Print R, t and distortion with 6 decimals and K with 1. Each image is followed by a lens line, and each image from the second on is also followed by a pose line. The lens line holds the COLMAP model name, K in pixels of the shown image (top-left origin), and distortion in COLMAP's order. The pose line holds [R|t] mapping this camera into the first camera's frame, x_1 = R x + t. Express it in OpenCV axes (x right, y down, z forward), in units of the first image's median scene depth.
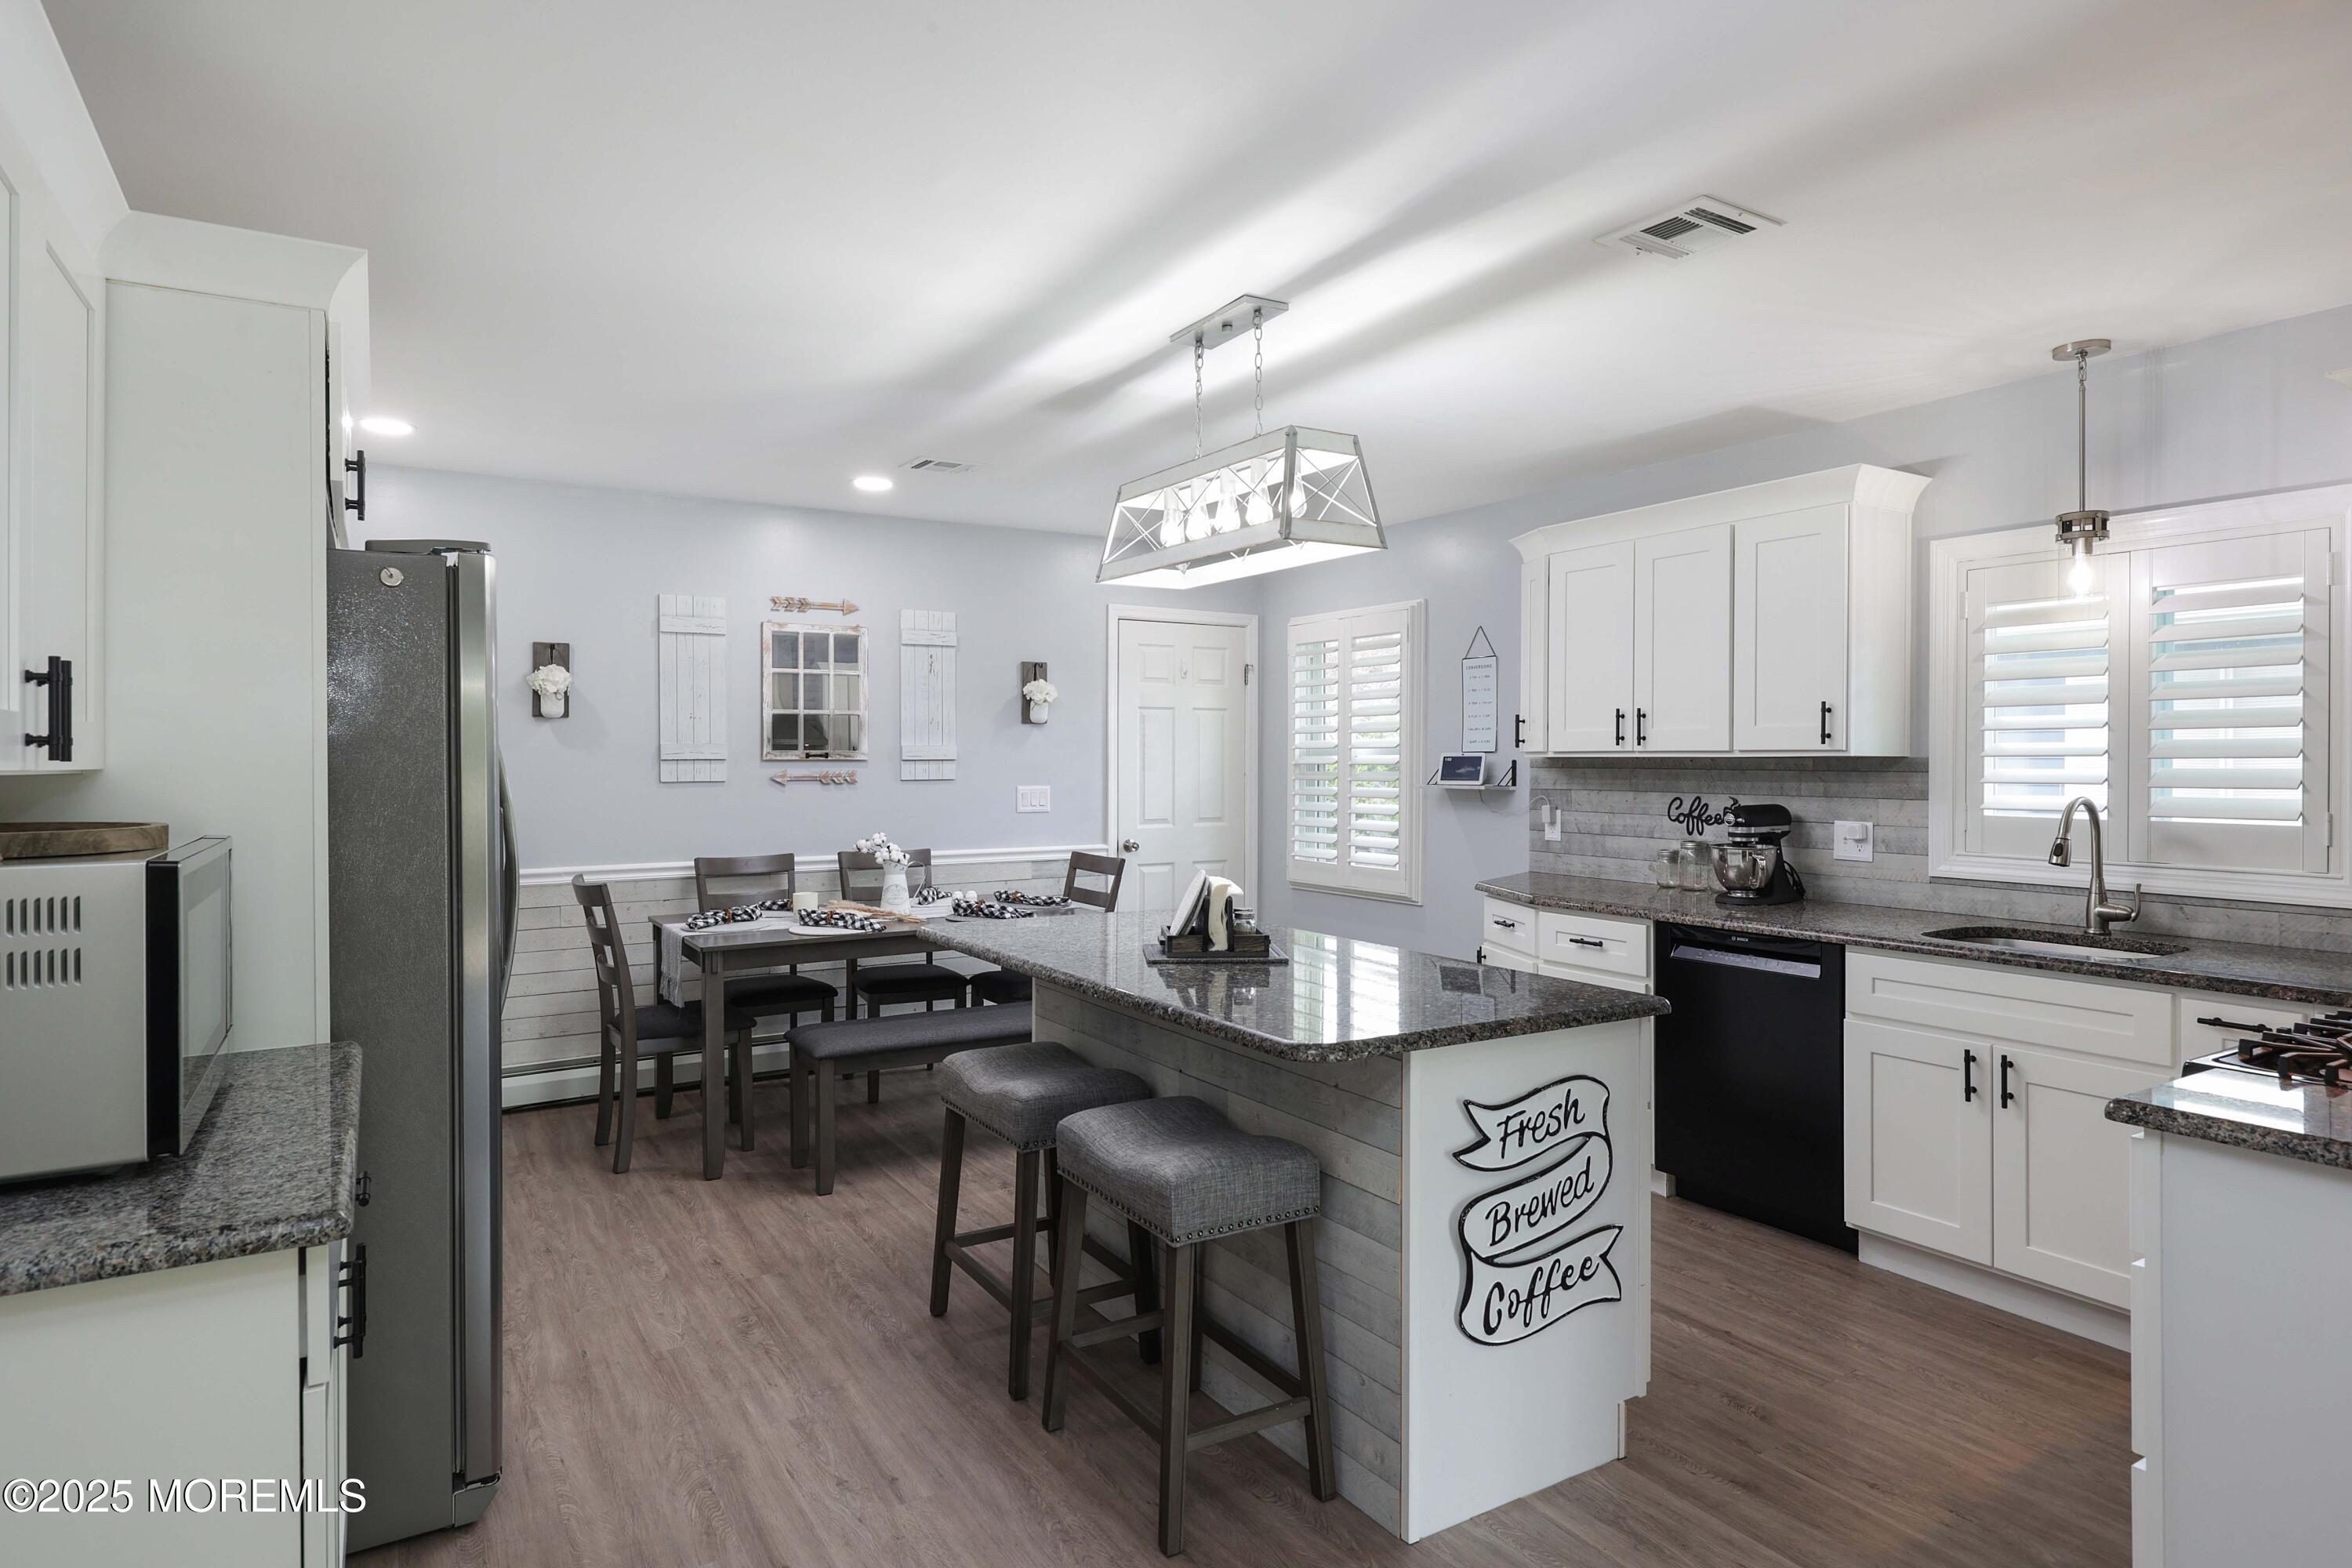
lens RADIAL K [[1335.0, 0, 1131.0], [0, 1335.0, 761.0], [0, 0, 1]] dist [-0.005436, -0.001789]
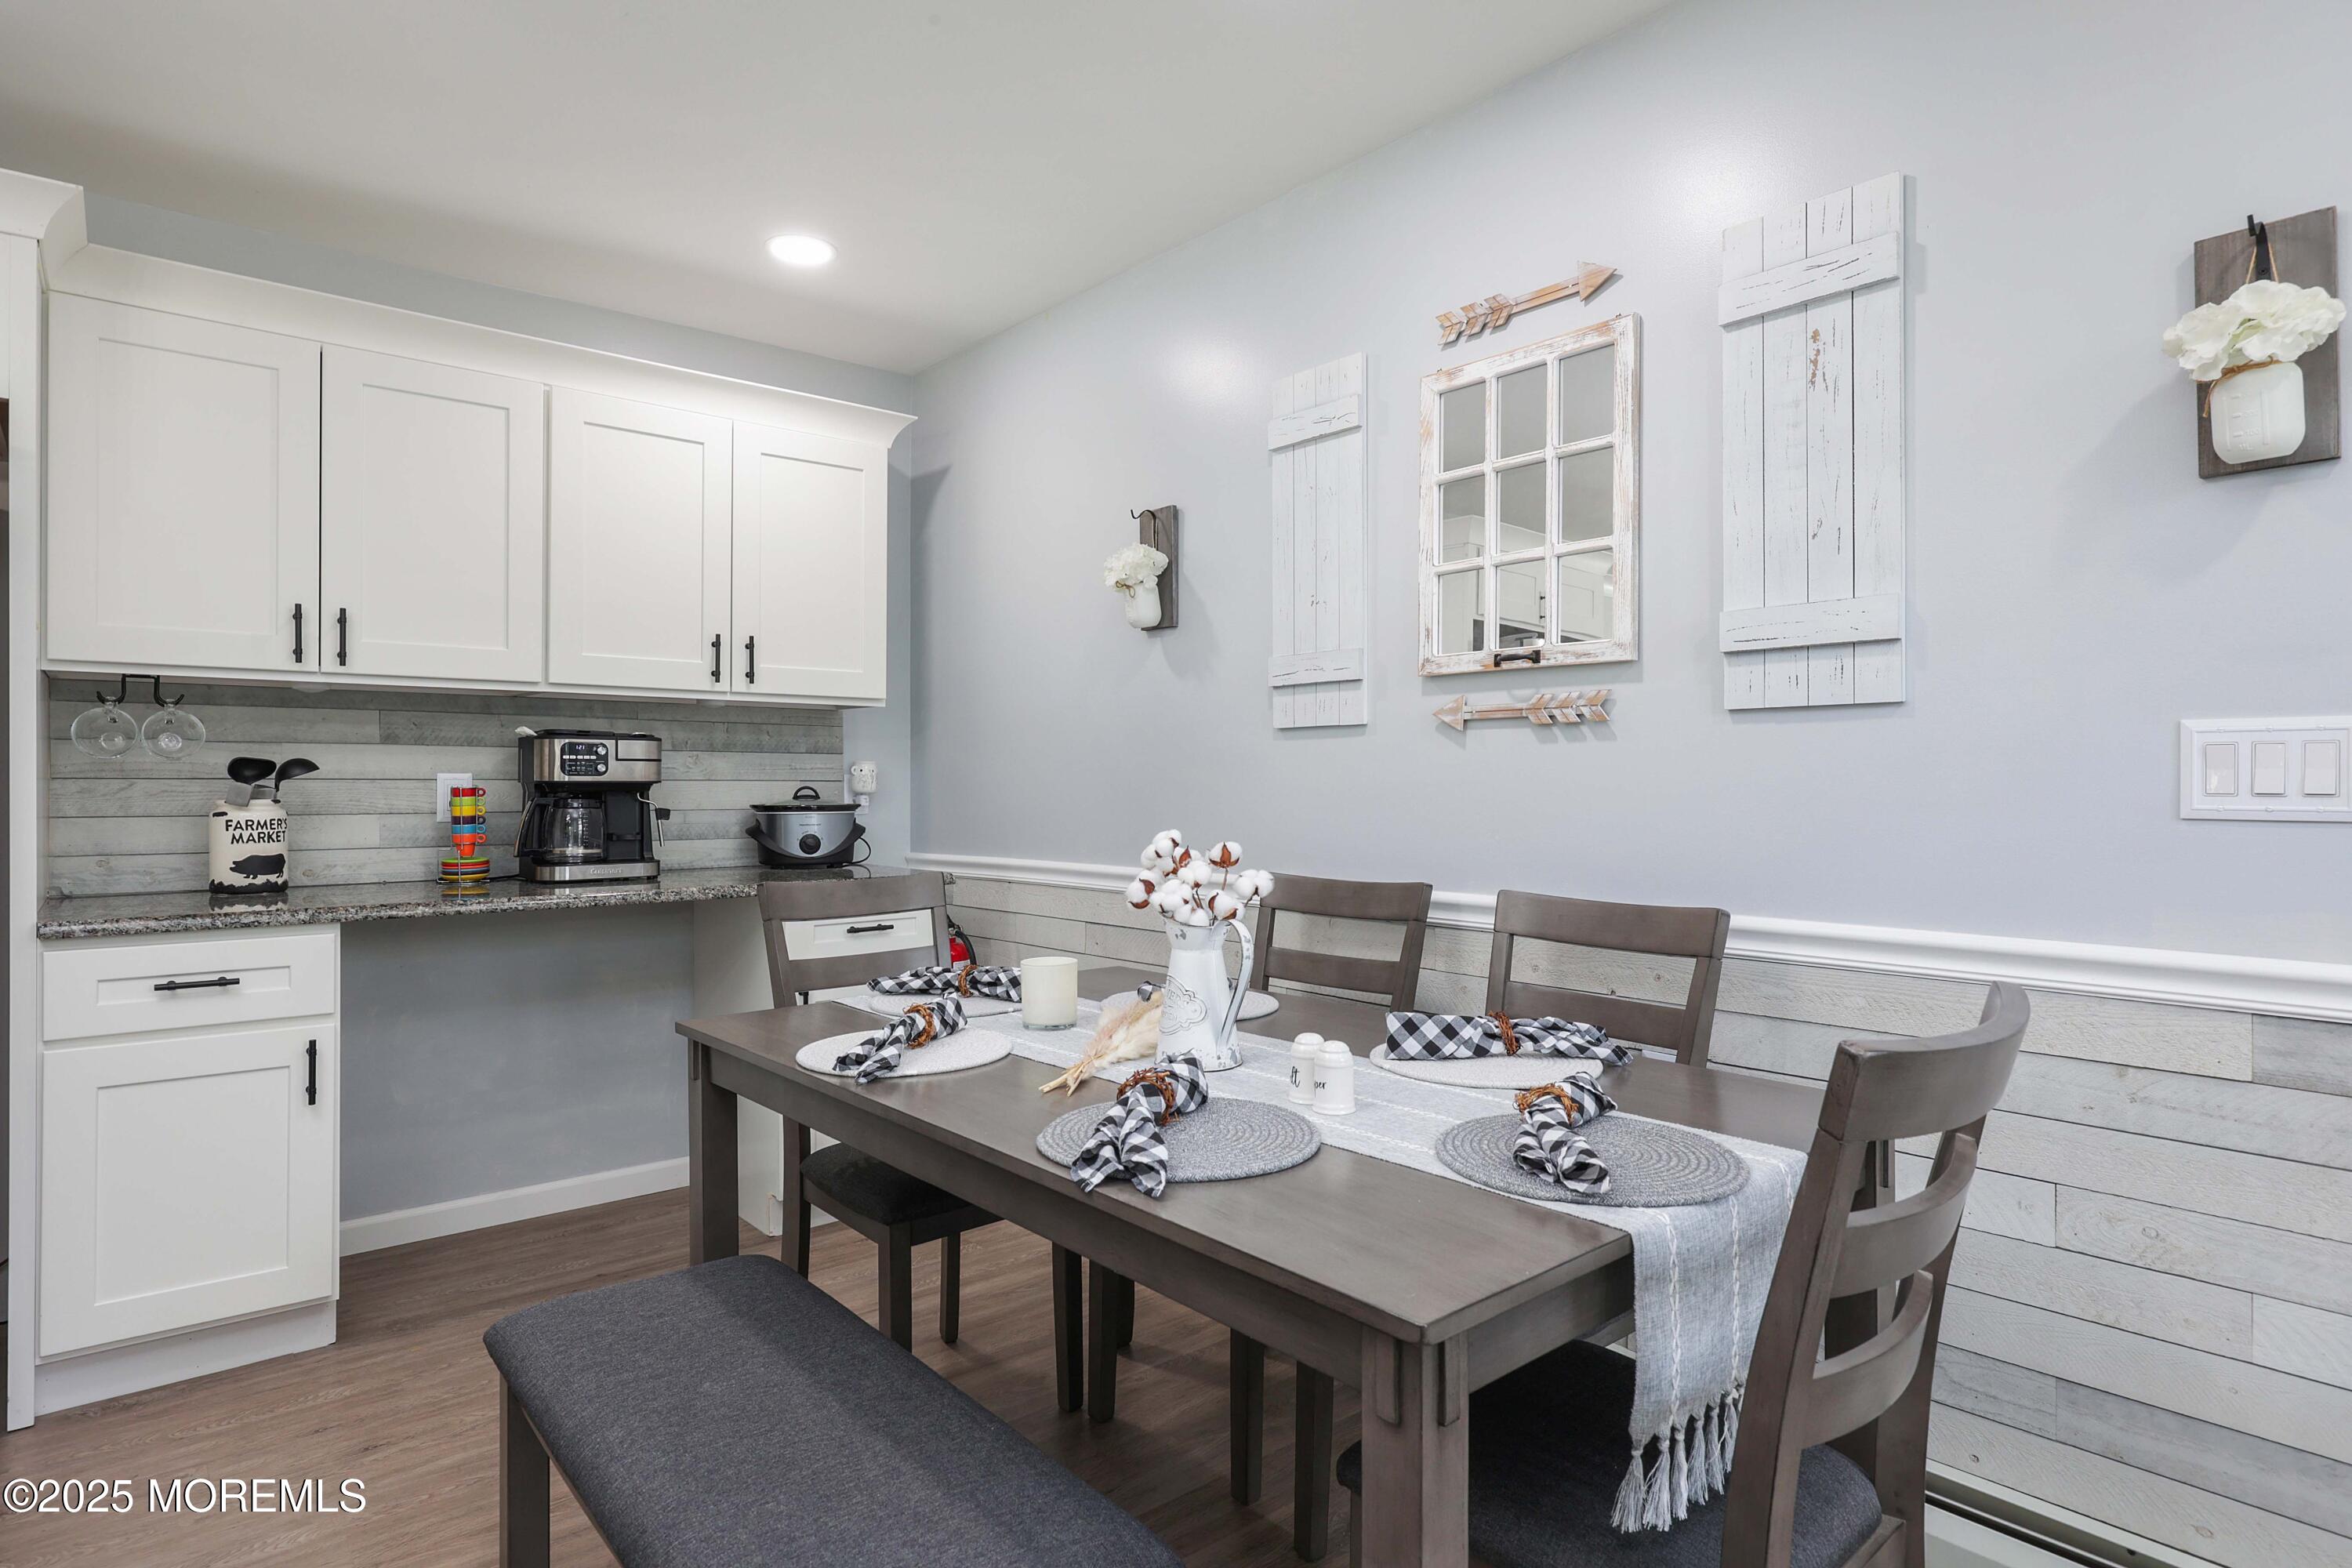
lens RADIAL K [[1259.1, 0, 1172.5], [0, 1259.1, 783.2], [0, 0, 1]] dist [0.008193, -0.000372]
pose [[0.210672, 0.000931, -0.977556, 0.177705], [-0.010442, 0.999945, -0.001298, 0.050022], [0.977501, 0.010482, 0.210670, 1.092304]]
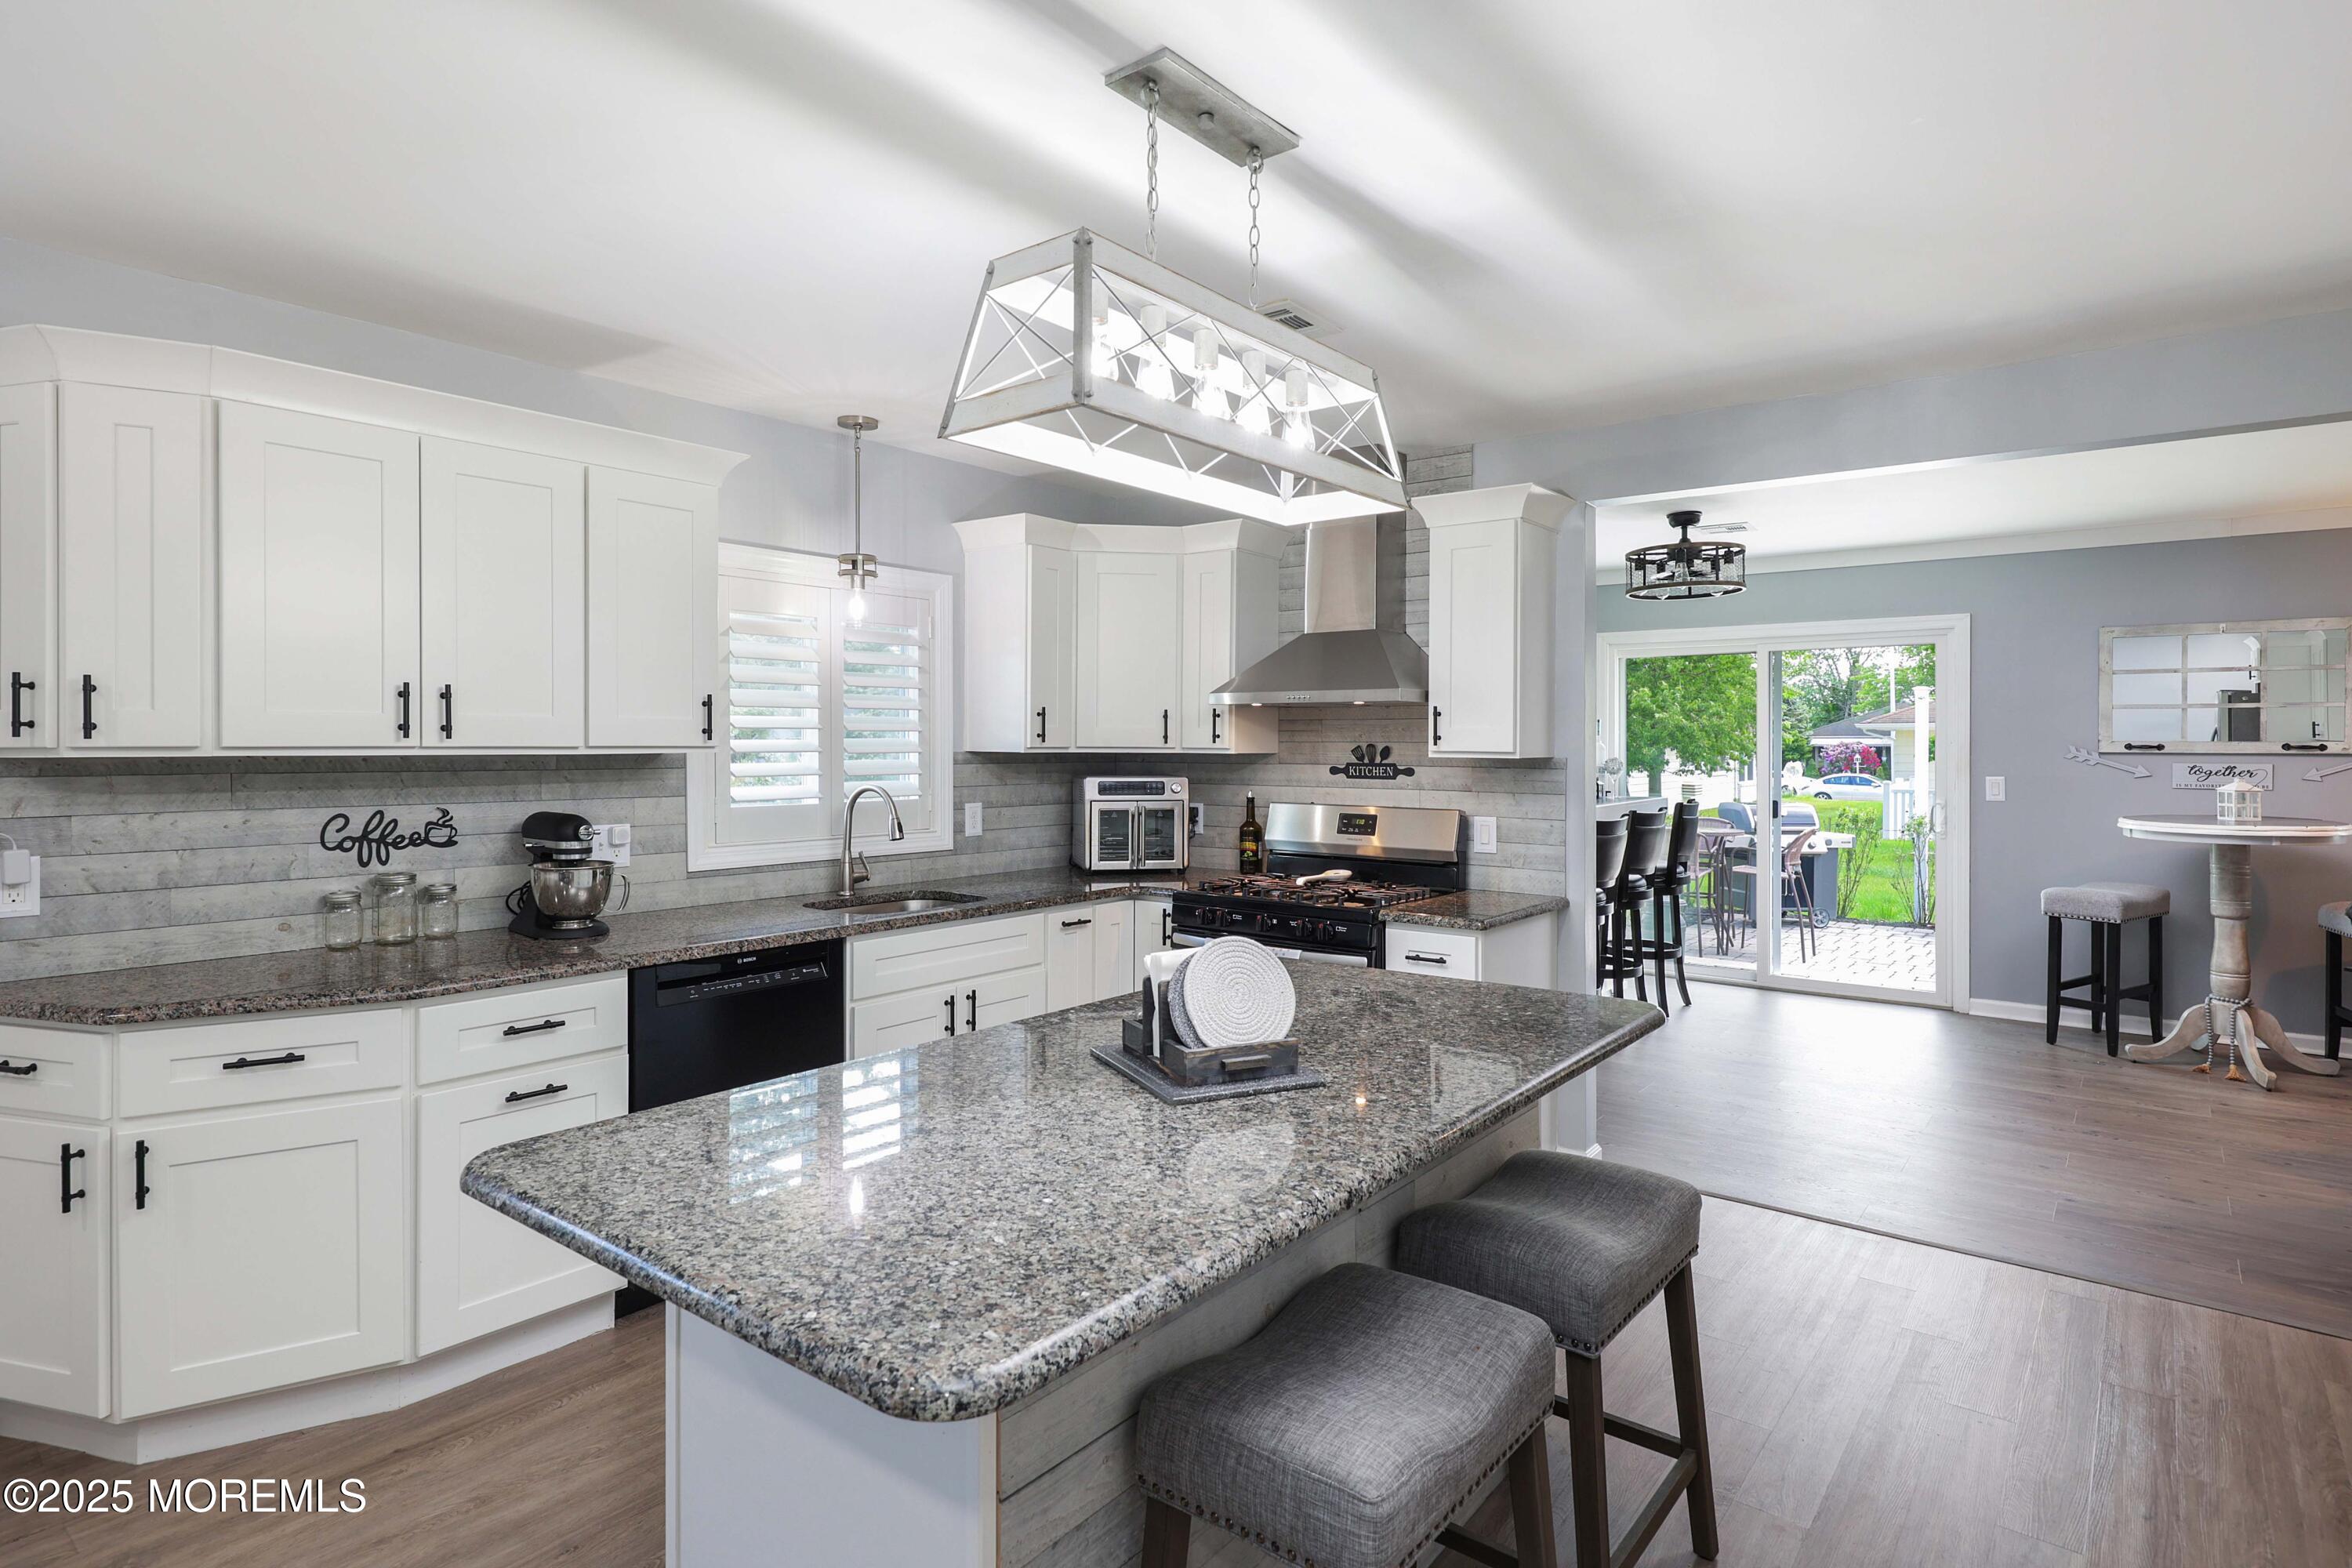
lens RADIAL K [[1224.0, 0, 1192.8], [0, 1224.0, 755.5], [0, 0, 1]] dist [-0.002127, -0.000457]
pose [[-0.375331, -0.001371, 0.926890, -0.357966], [0.007372, 0.999963, 0.004464, -0.002541], [-0.926862, 0.008508, -0.375307, 0.893489]]
